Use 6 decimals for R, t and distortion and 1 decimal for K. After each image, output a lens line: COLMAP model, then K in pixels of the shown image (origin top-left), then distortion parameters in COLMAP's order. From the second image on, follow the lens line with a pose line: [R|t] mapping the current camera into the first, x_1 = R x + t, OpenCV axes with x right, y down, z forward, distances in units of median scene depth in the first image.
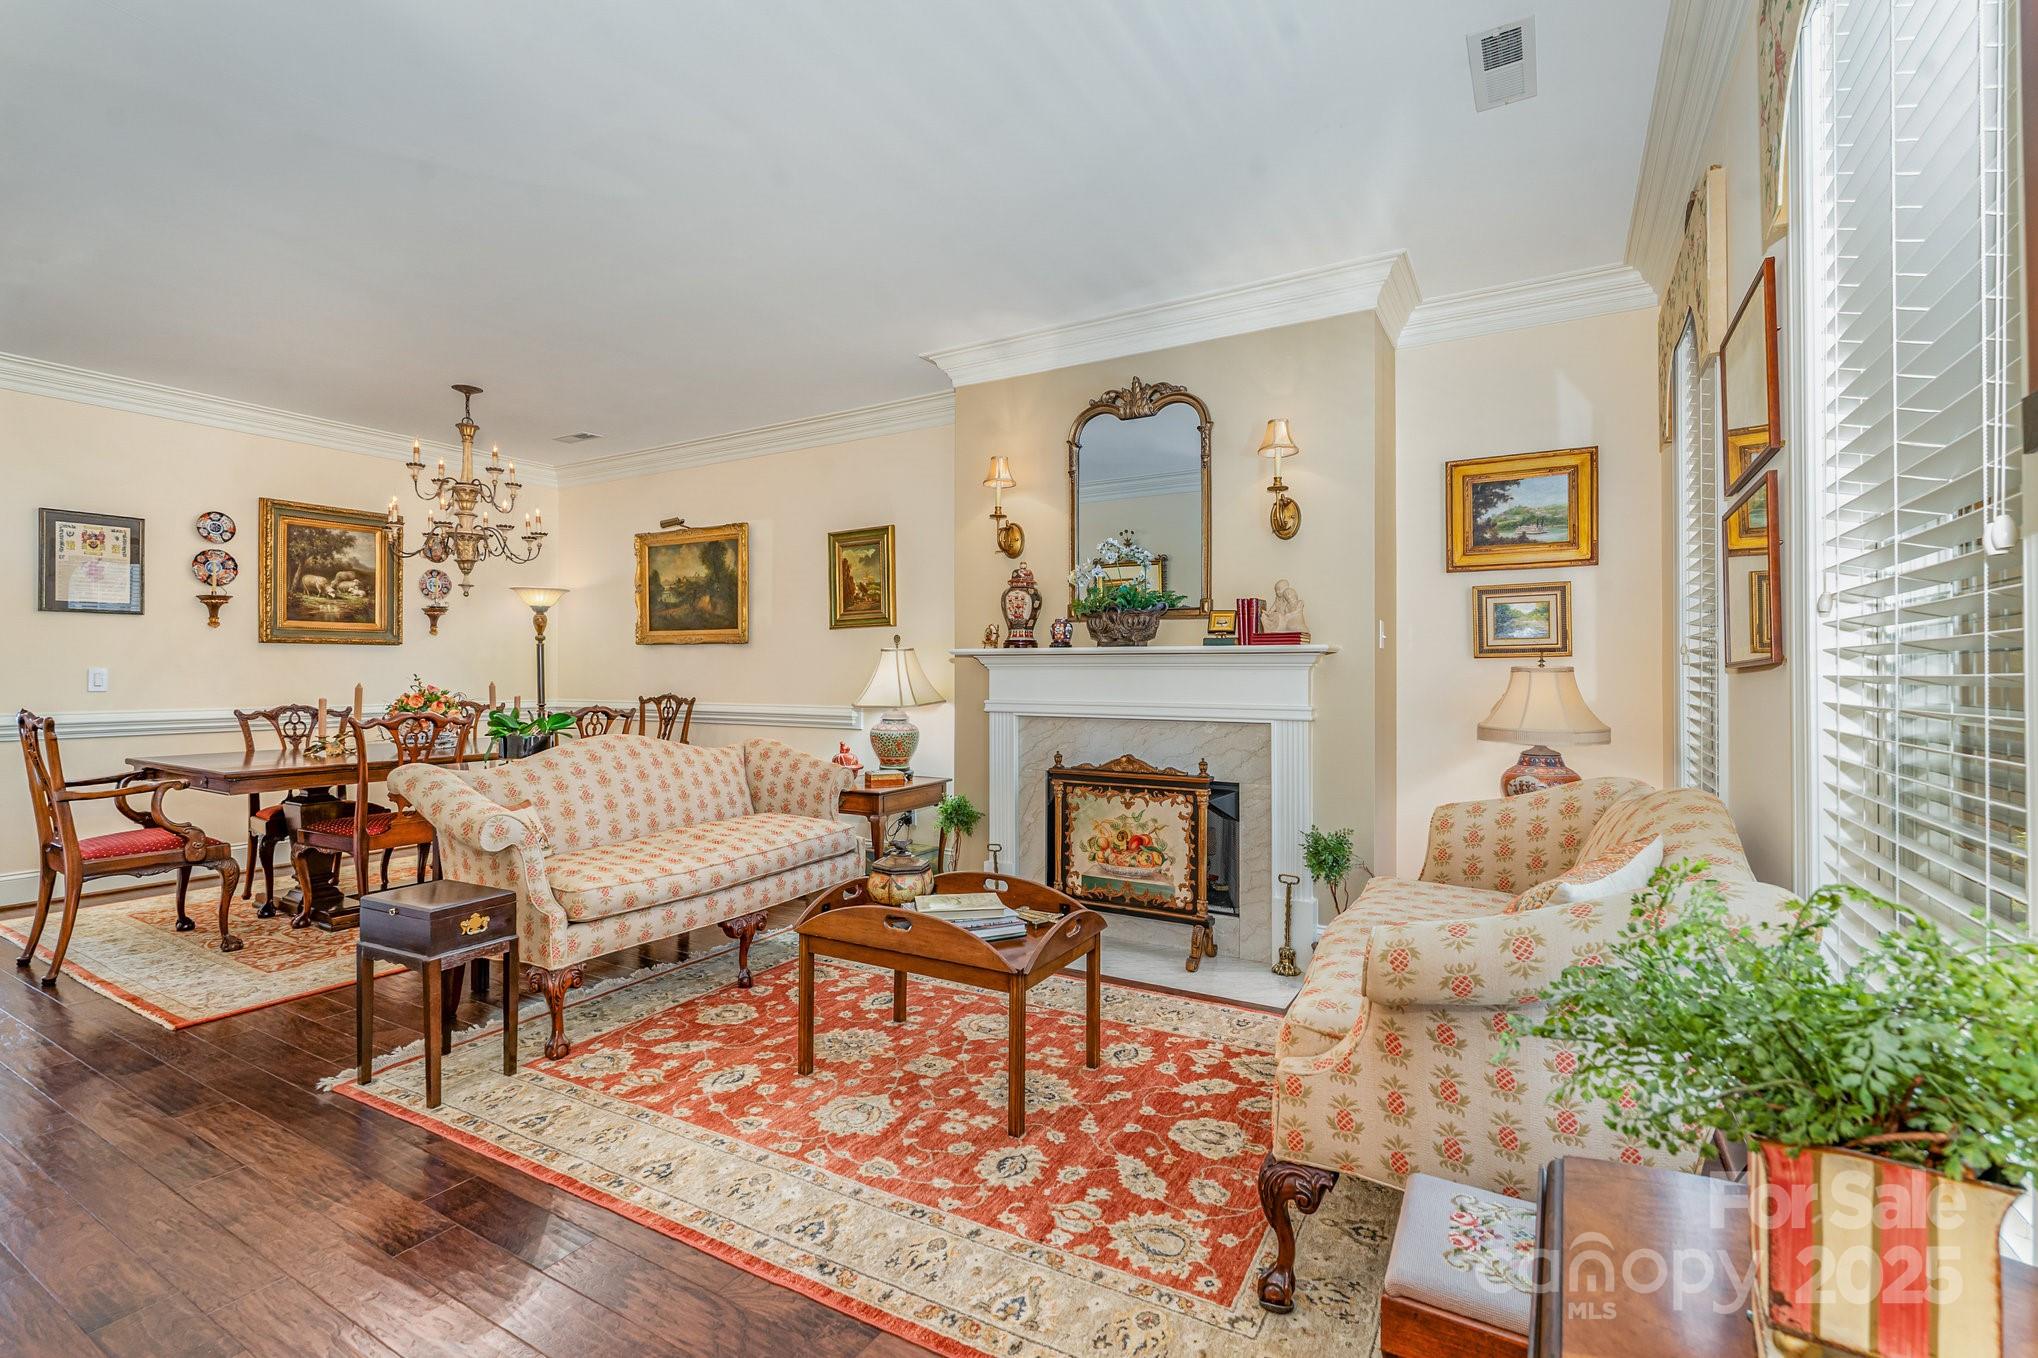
lens RADIAL K [[908.1, 0, 1019.3], [0, 908.1, 668.2], [0, 0, 1]] dist [-0.000141, 0.000115]
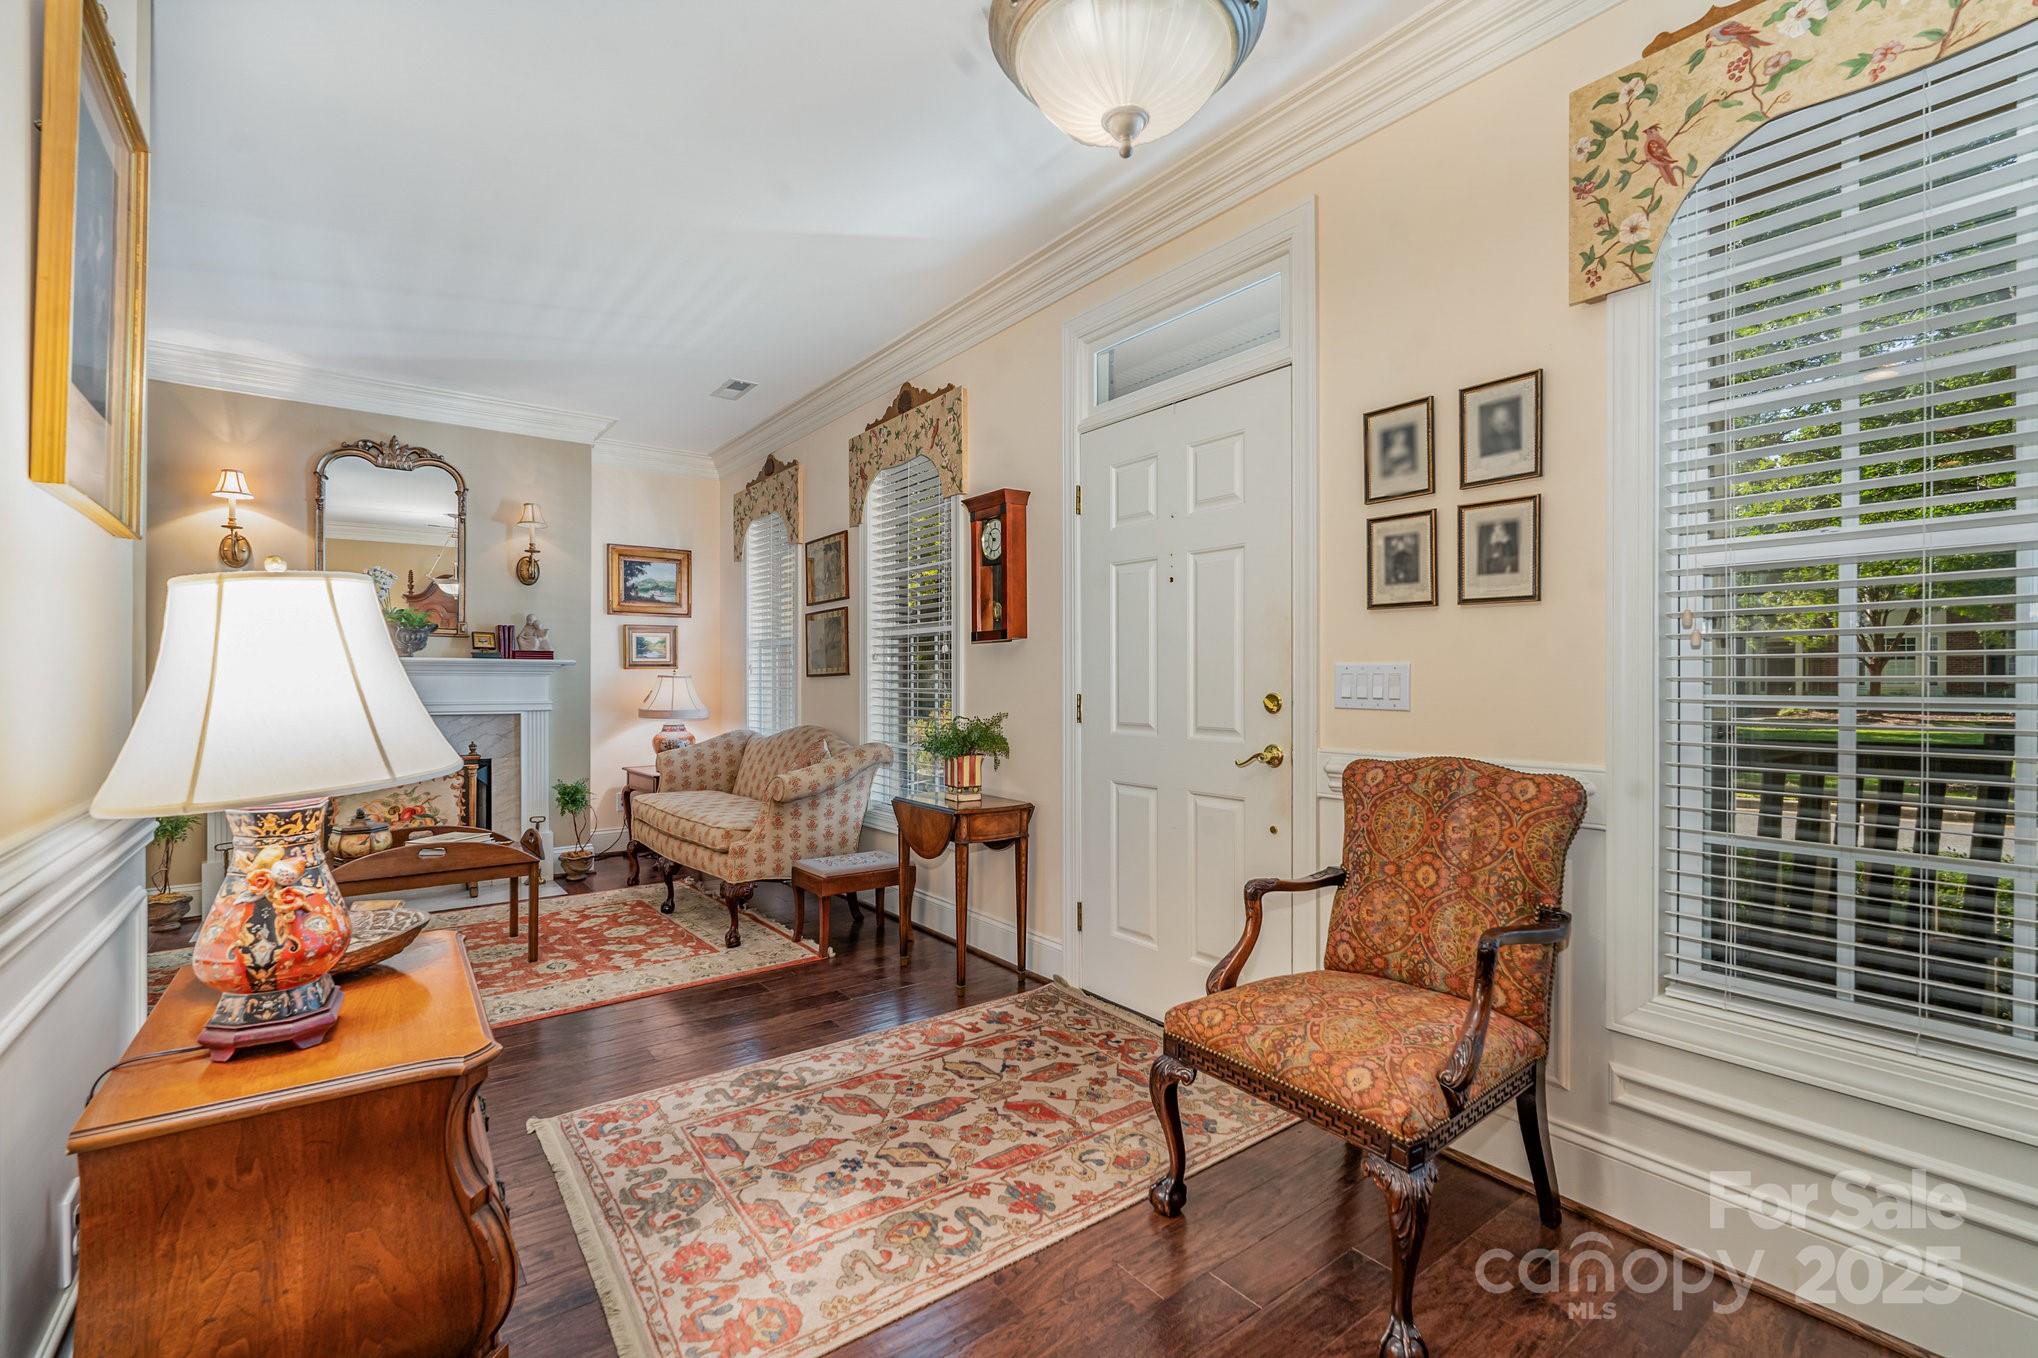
lens RADIAL K [[886.4, 0, 1019.0], [0, 886.4, 679.0], [0, 0, 1]] dist [-0.000275, -0.000183]
pose [[0.385176, 0.001258, 0.922842, -0.692938], [-0.005151, 0.999986, 0.000787, 0.001322], [-0.922829, -0.005057, 0.385177, -0.252439]]
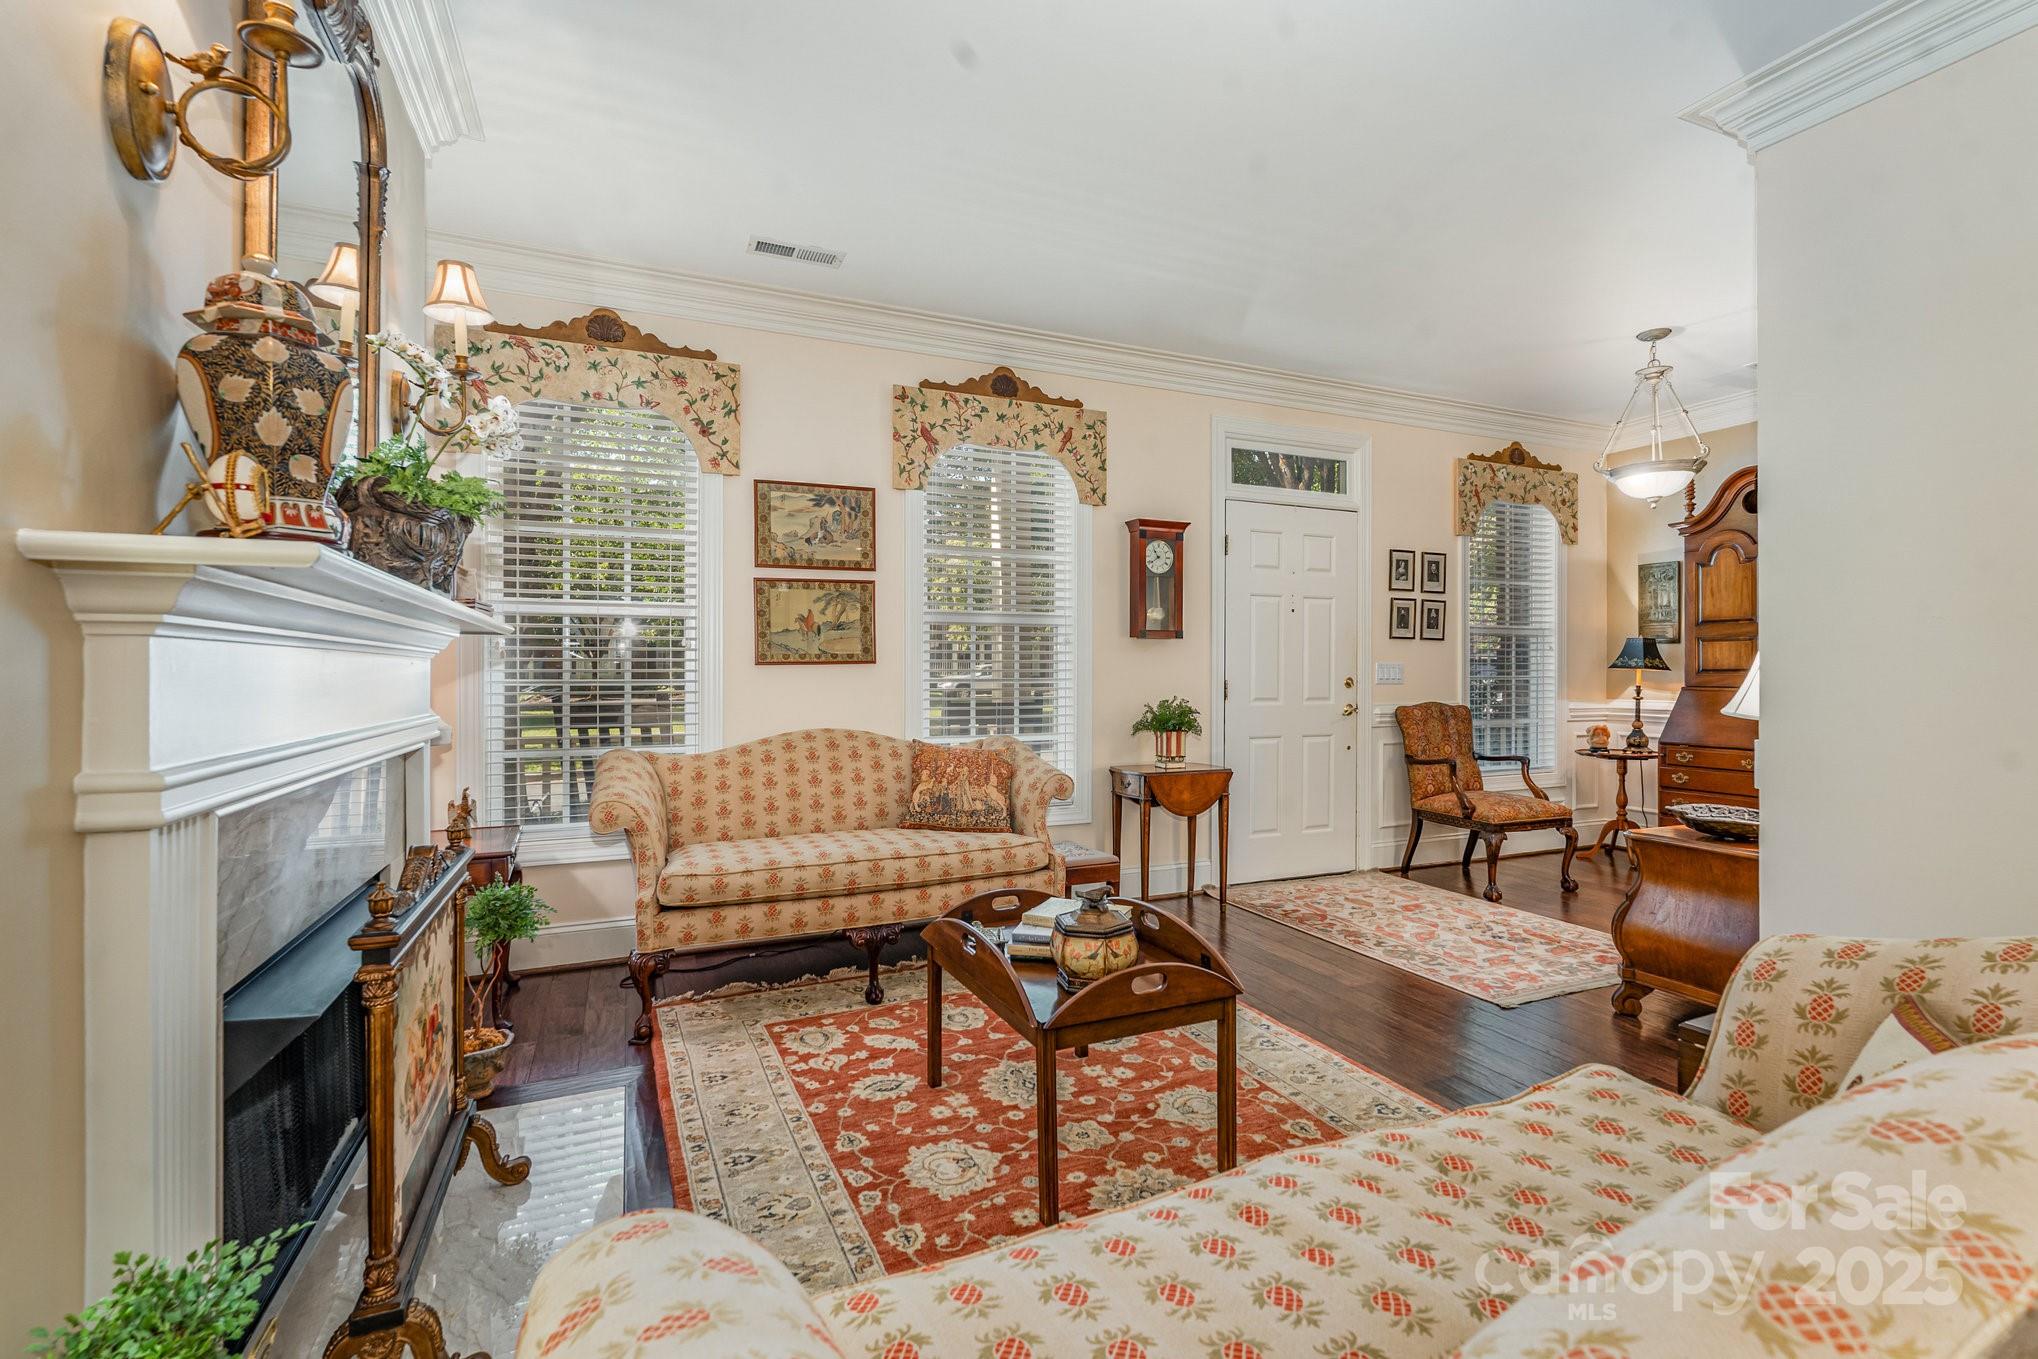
lens RADIAL K [[908.1, 0, 1019.3], [0, 908.1, 668.7], [0, 0, 1]] dist [-0.000141, 0.000115]
pose [[-0.805120, 0.000045, 0.593112, -0.392345], [-0.005015, 0.999964, -0.006884, 0.010432], [-0.593090, -0.008517, -0.805091, 1.228038]]
